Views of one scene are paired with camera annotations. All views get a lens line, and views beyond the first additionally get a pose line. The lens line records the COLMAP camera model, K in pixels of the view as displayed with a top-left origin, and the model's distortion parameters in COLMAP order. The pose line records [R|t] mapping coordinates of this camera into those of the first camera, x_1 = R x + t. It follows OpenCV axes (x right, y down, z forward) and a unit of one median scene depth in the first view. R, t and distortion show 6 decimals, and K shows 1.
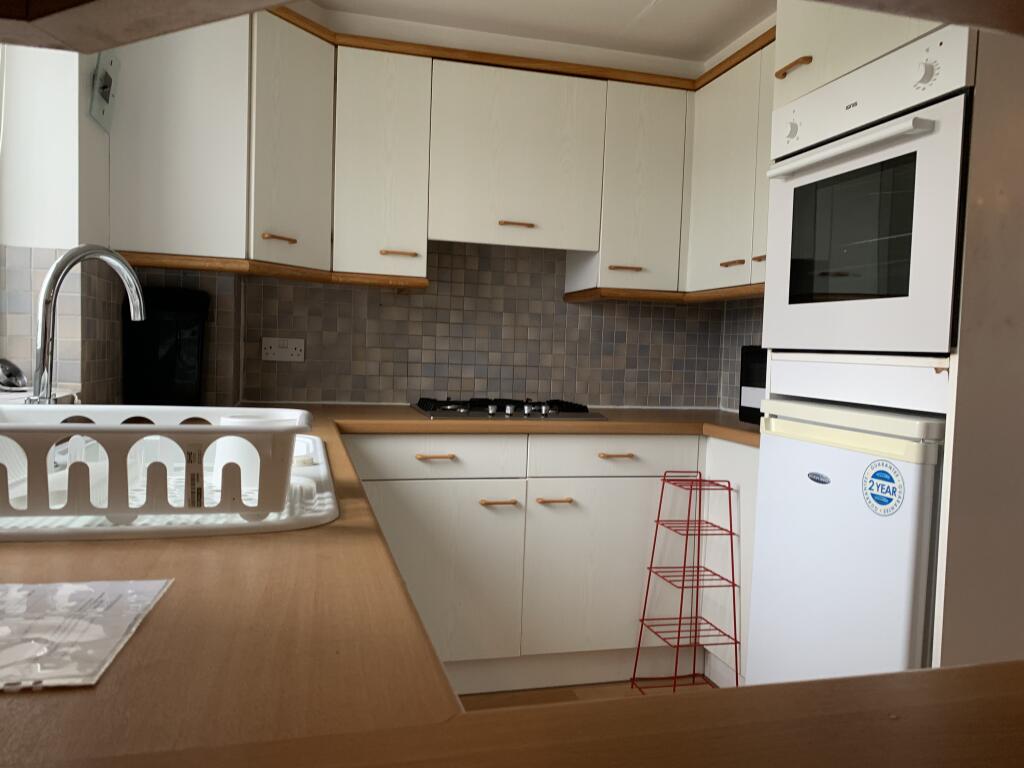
lens RADIAL K [[778.5, 0, 510.7], [0, 778.5, 385.7], [0, 0, 1]] dist [0.005297, 0.001475]
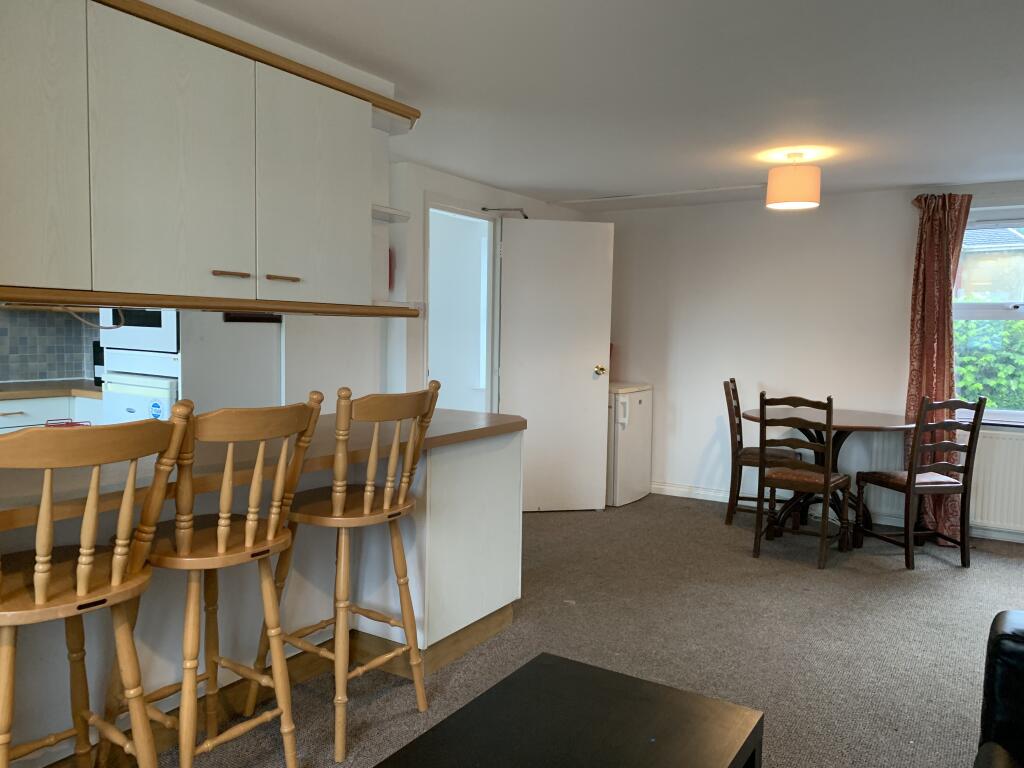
lens RADIAL K [[778.5, 0, 511.7], [0, 778.5, 382.7], [0, 0, 1]] dist [0.005297, 0.001475]
pose [[0.735027, -0.058651, 0.675496, -0.208250], [0.027470, 0.998010, 0.056763, -0.036614], [-0.677481, -0.023166, 0.735175, -0.974472]]
